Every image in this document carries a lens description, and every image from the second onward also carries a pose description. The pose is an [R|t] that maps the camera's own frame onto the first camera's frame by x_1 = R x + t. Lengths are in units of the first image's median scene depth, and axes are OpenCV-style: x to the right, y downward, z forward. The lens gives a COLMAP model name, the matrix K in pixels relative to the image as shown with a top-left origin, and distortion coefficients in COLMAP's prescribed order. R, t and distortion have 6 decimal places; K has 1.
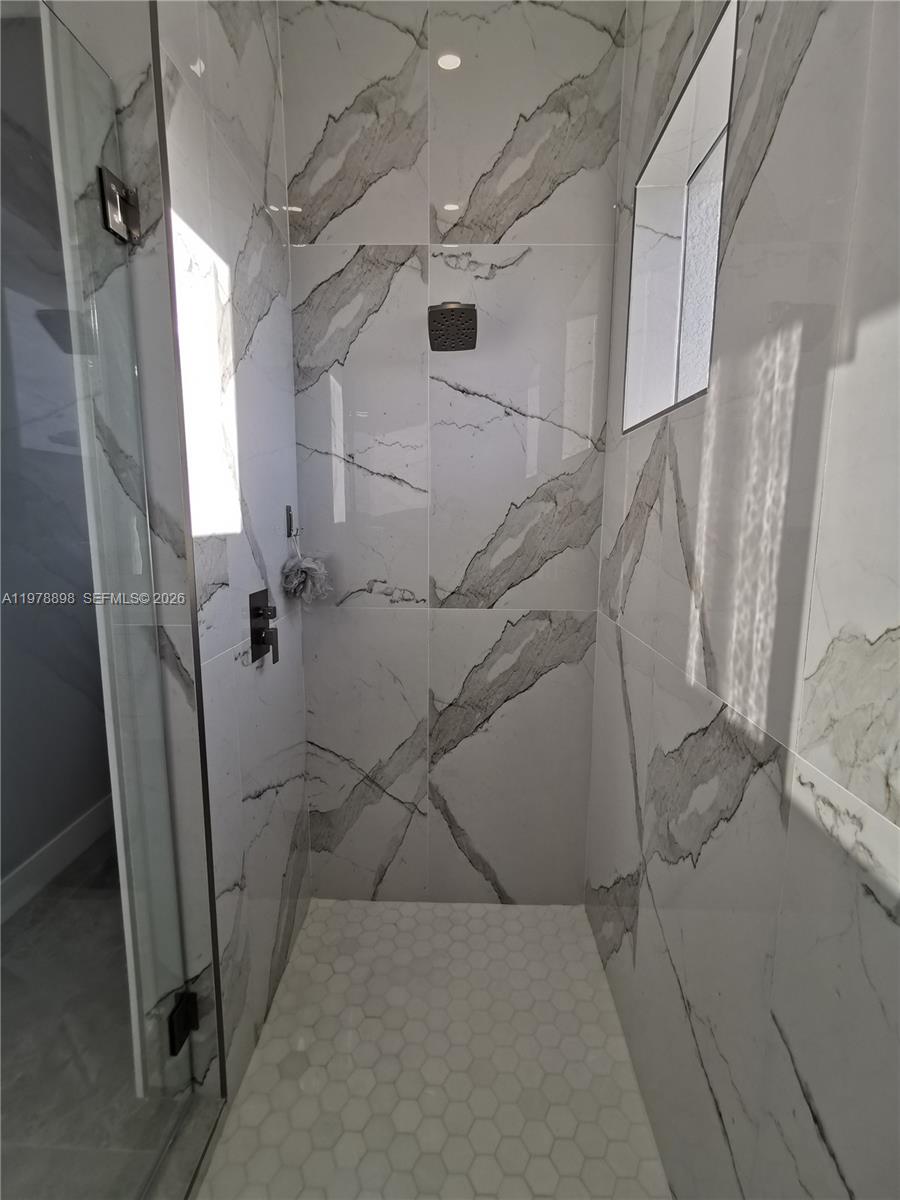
lens RADIAL K [[556.5, 0, 455.9], [0, 556.5, 597.6], [0, 0, 1]] dist [-0.014431, 0.013683]
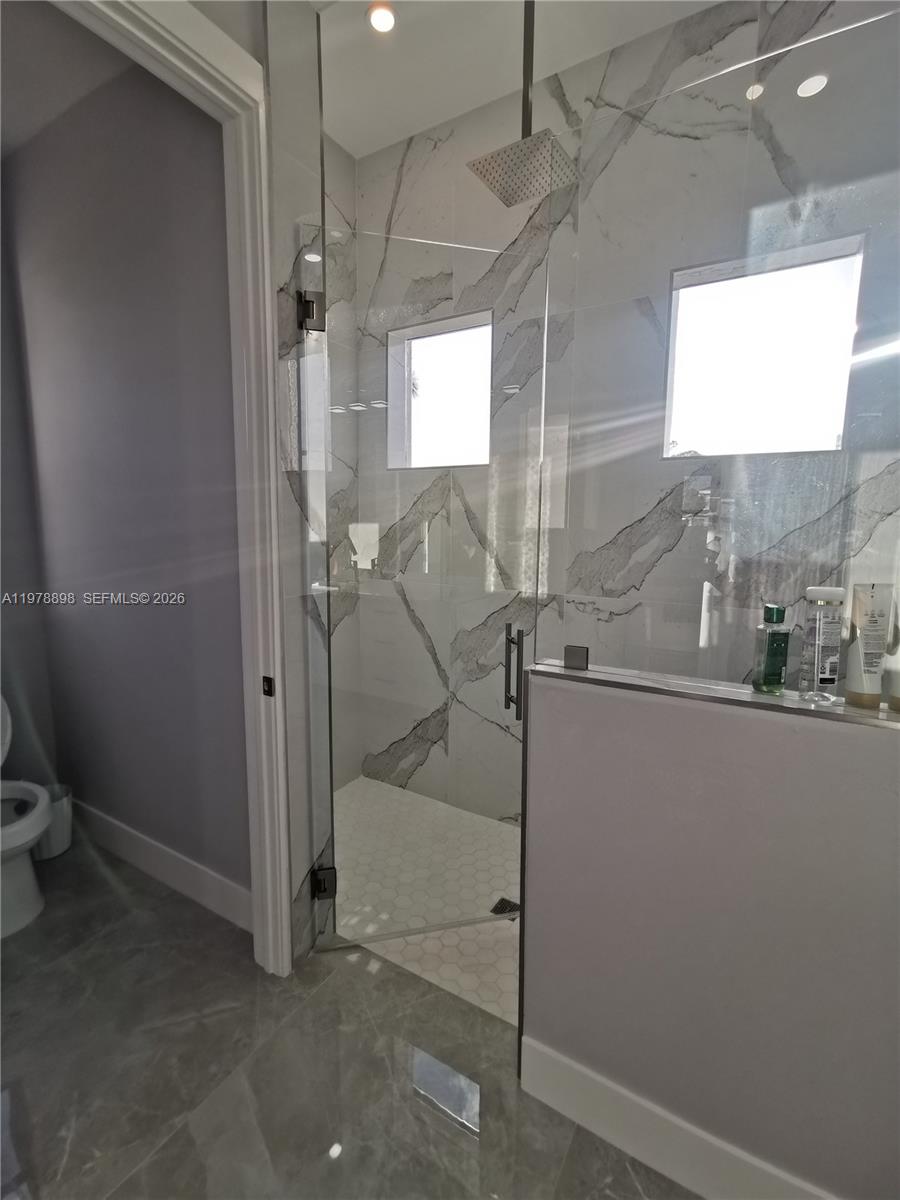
lens RADIAL K [[553.6, 0, 448.6], [0, 553.6, 595.4], [0, 0, 1]] dist [-0.000832, 0.014148]
pose [[0.499275, -0.114813, 0.858803, -1.667272], [0.120241, 0.990772, 0.062553, 0.007278], [-0.858060, 0.072032, 0.508473, -0.019709]]
